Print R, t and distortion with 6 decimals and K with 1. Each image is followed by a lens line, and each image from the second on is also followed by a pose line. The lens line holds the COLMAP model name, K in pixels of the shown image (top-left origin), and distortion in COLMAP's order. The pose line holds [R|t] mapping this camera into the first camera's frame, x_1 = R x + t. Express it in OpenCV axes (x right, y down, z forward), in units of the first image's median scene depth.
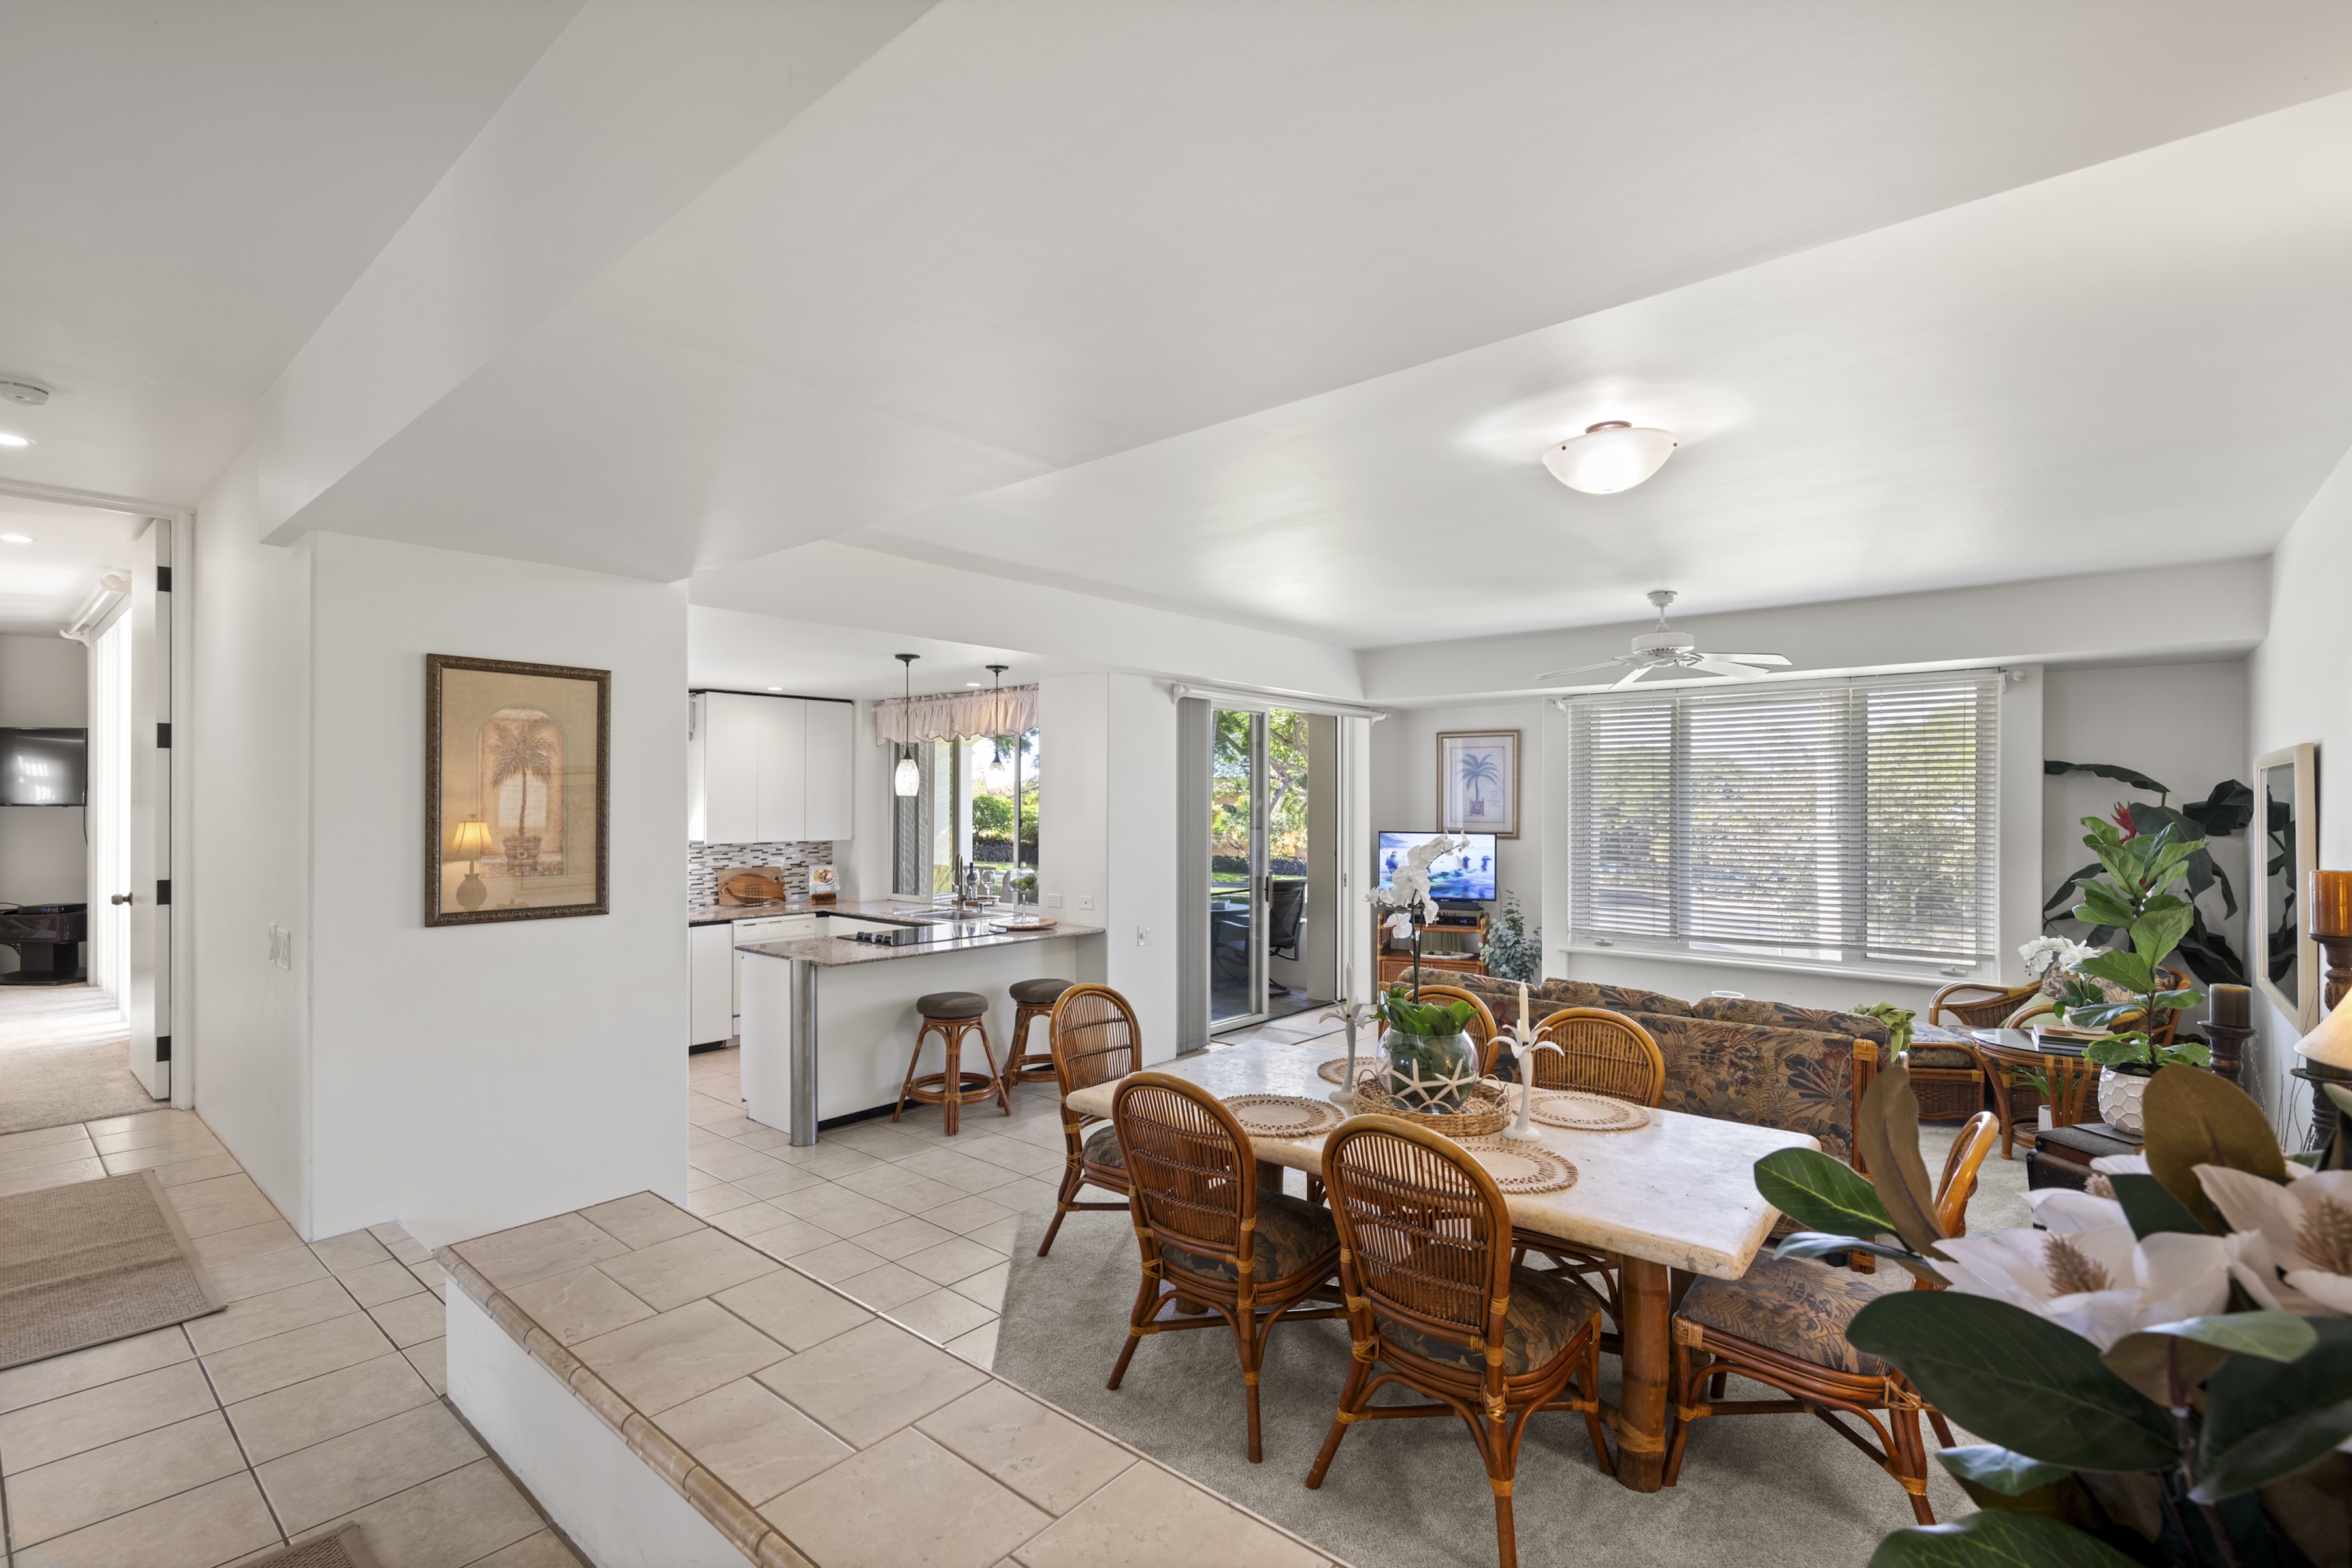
lens RADIAL K [[1084.8, 0, 1147.1], [0, 1084.8, 793.7], [0, 0, 1]] dist [0.004899, -0.001417]
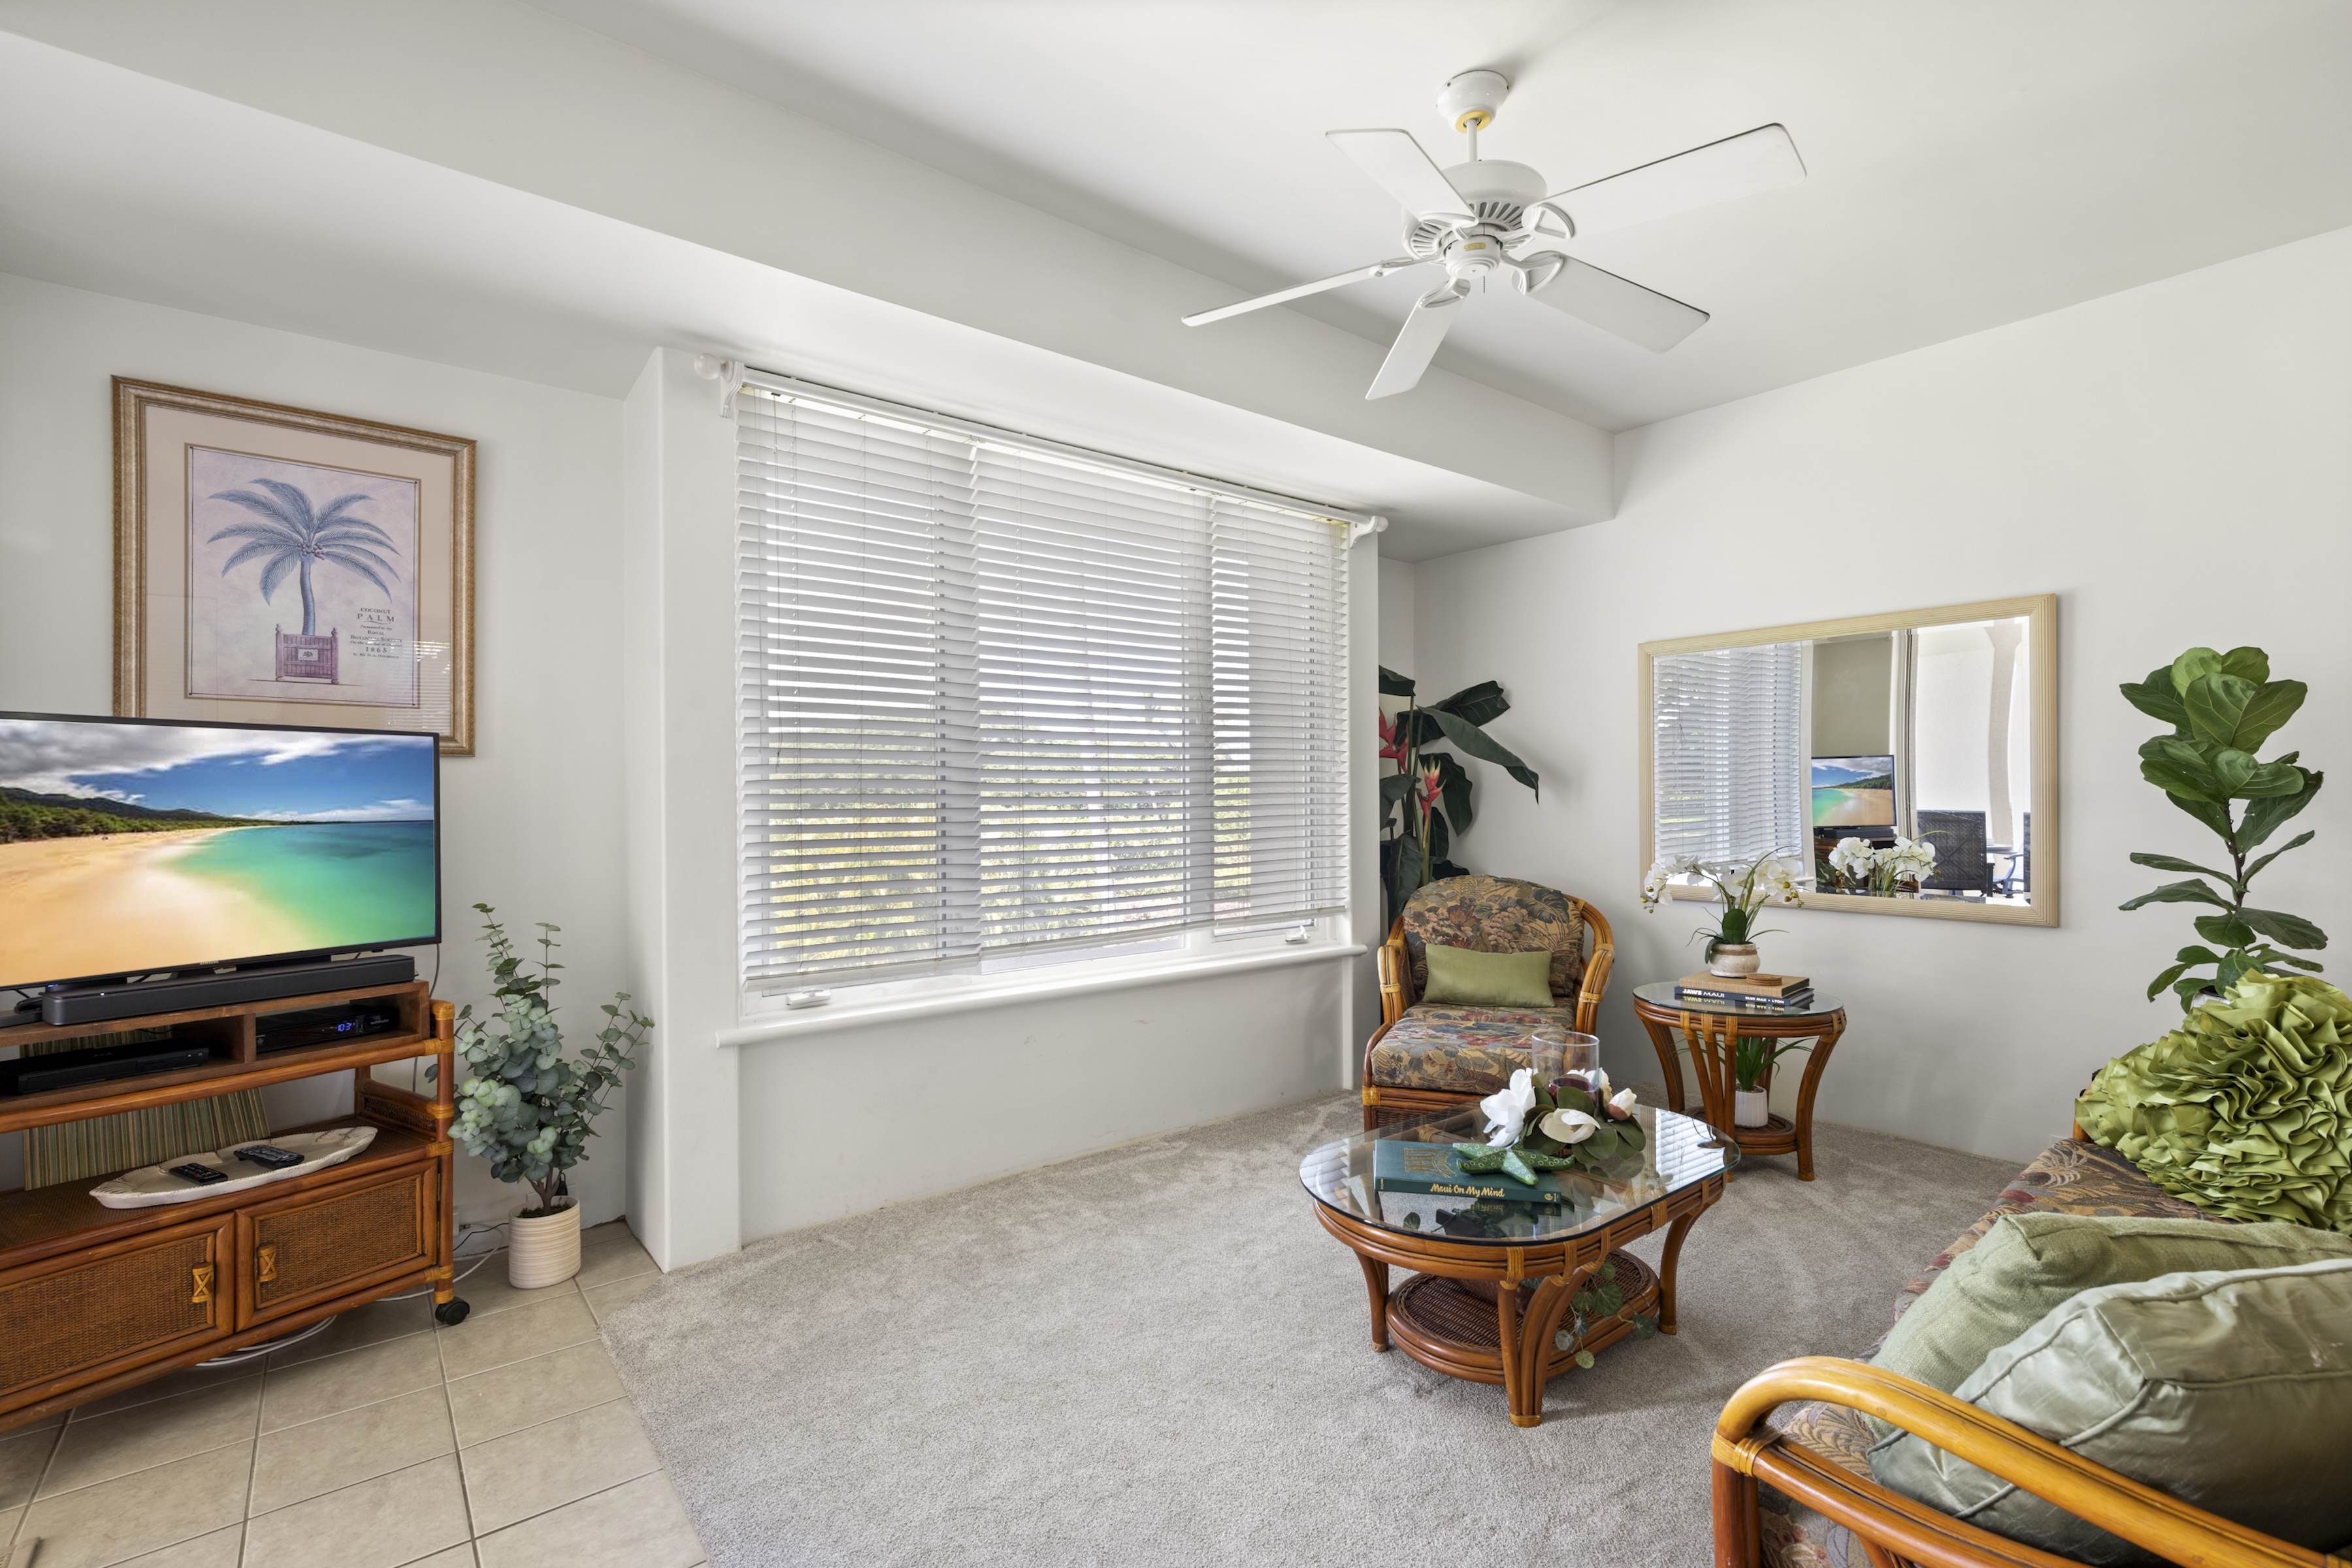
lens RADIAL K [[1084.8, 0, 1186.0], [0, 1084.8, 798.7], [0, 0, 1]] dist [0.004899, -0.001417]
pose [[0.200932, -0.002742, 0.979601, 0.068985], [0.006260, 0.999979, 0.001515, 0.080094], [-0.979585, 0.005828, 0.200945, 1.006661]]
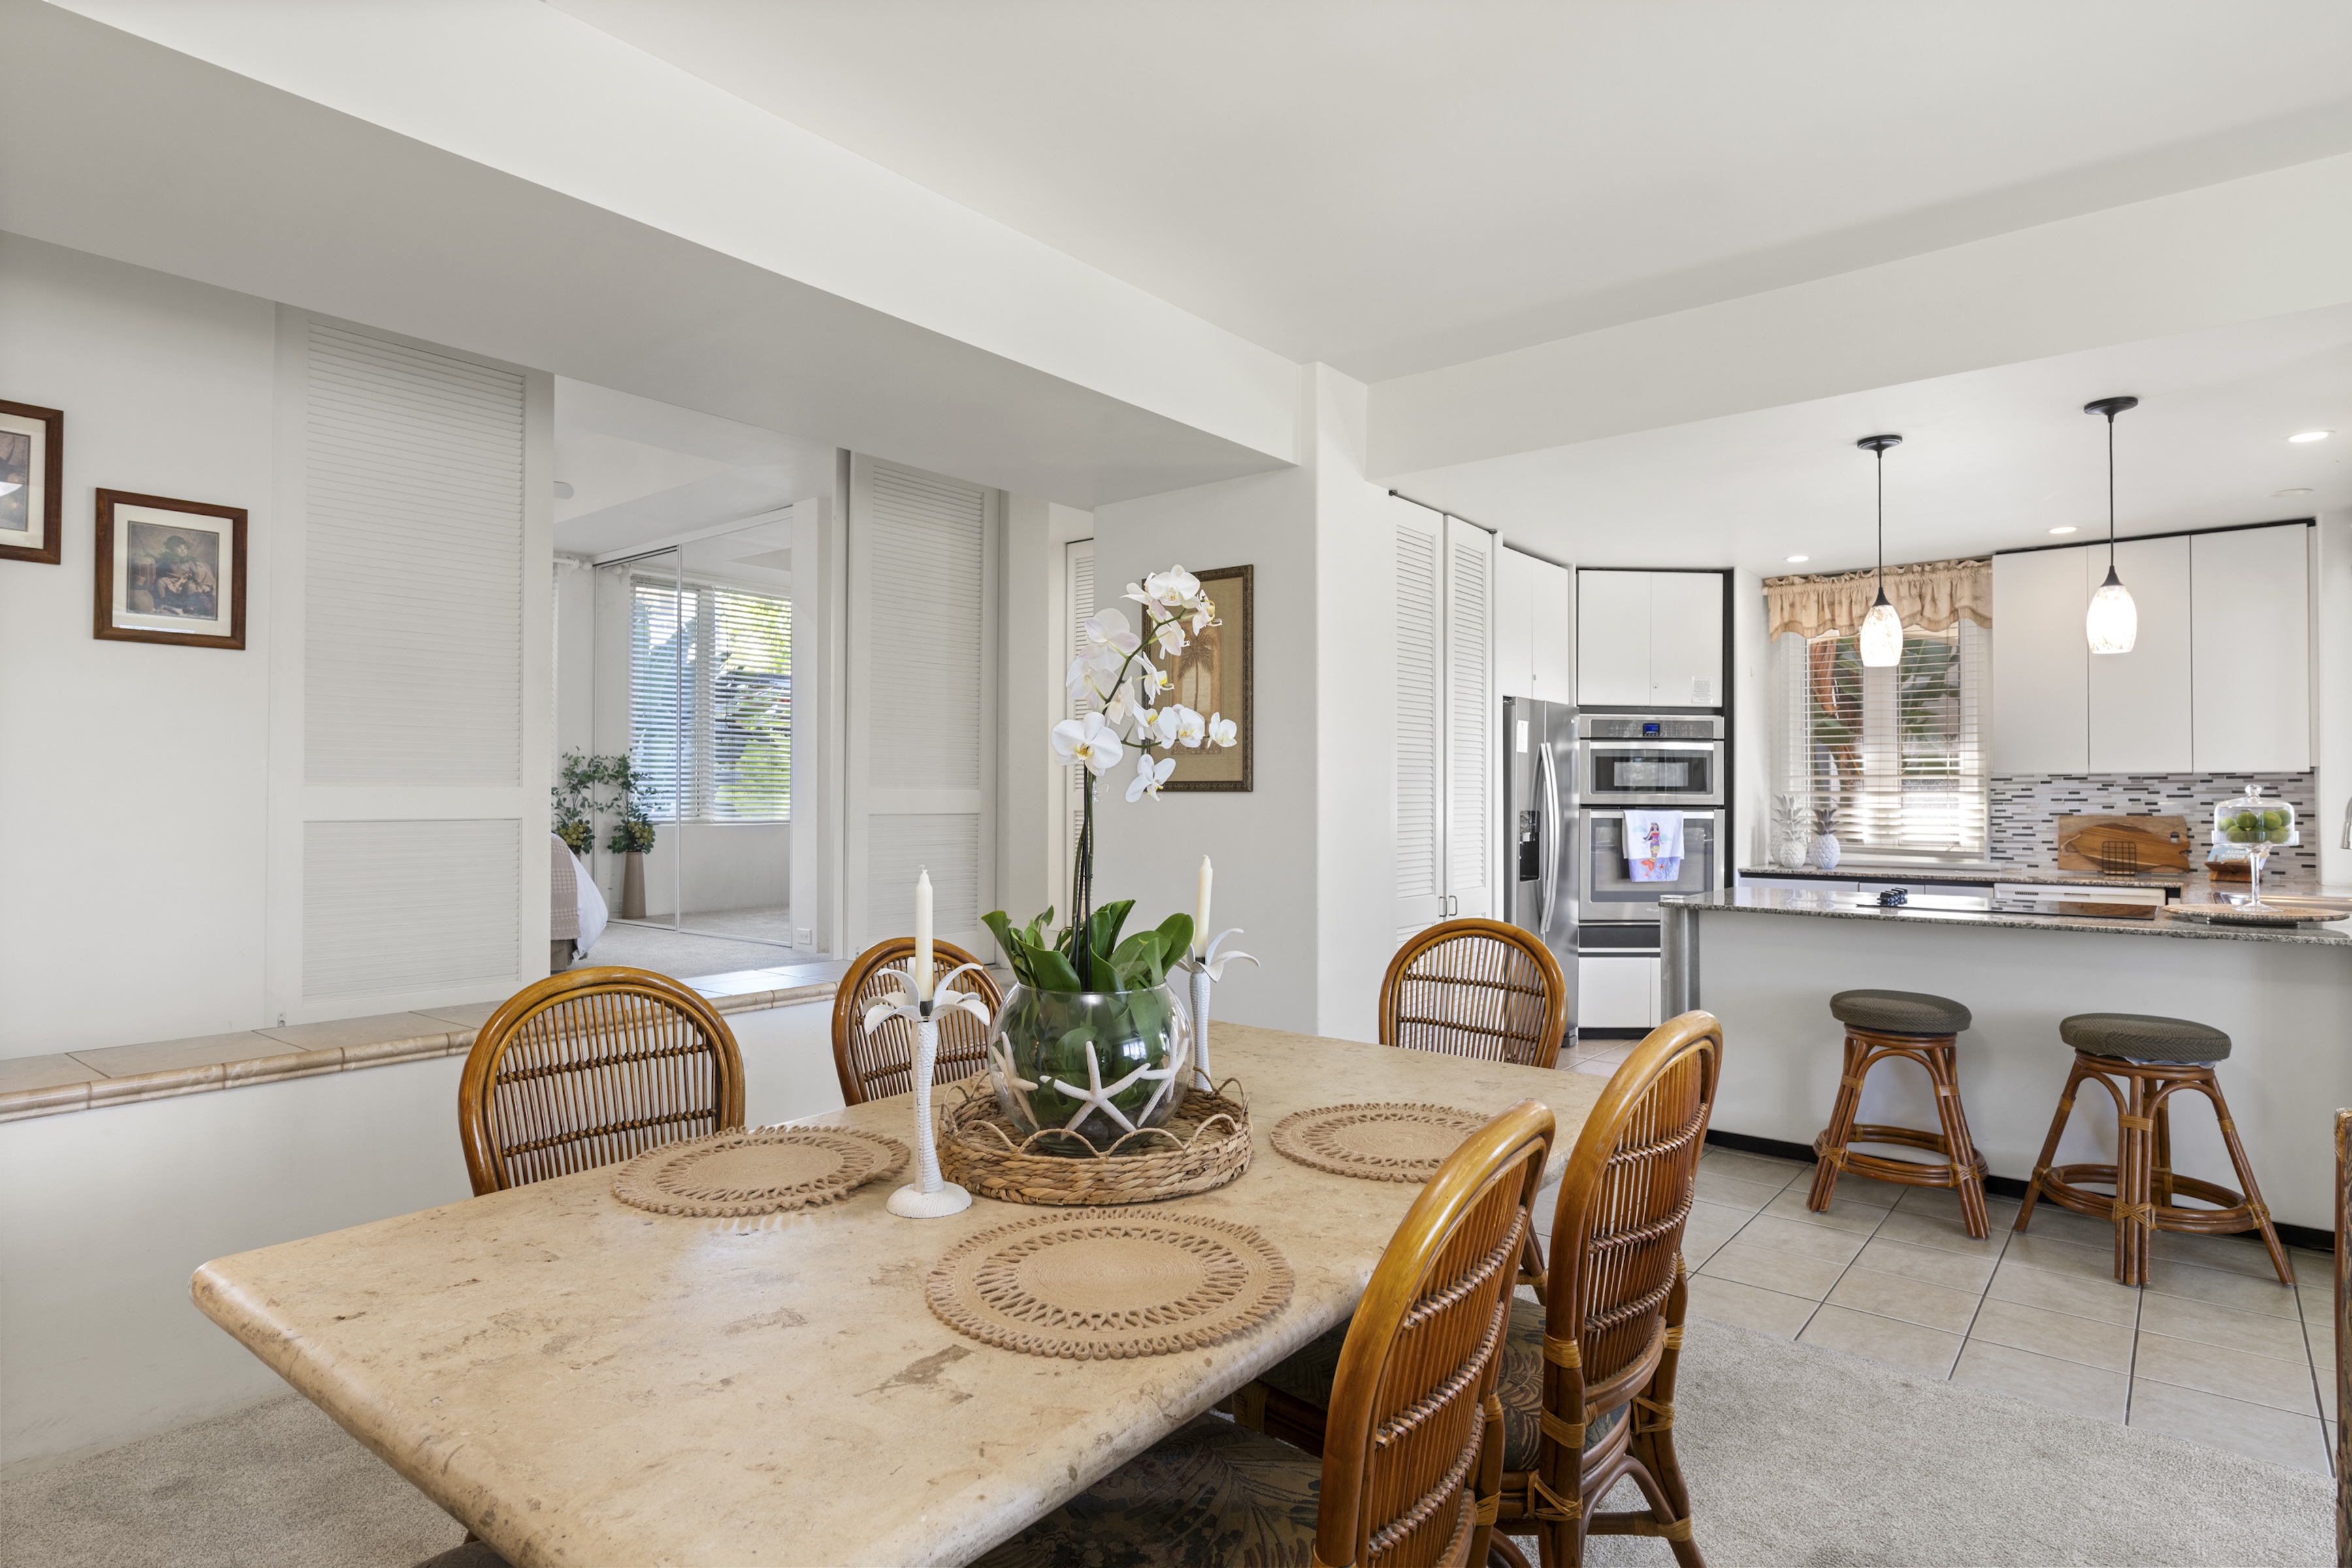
lens RADIAL K [[1243.8, 0, 1202.6], [0, 1243.8, 774.4], [0, 0, 1]] dist [0.013812, -0.005888]
pose [[0.026625, -0.018356, -0.999477, 0.473209], [-0.002123, 0.999828, -0.018419, 0.078117], [0.999643, 0.002612, 0.026581, 0.586670]]
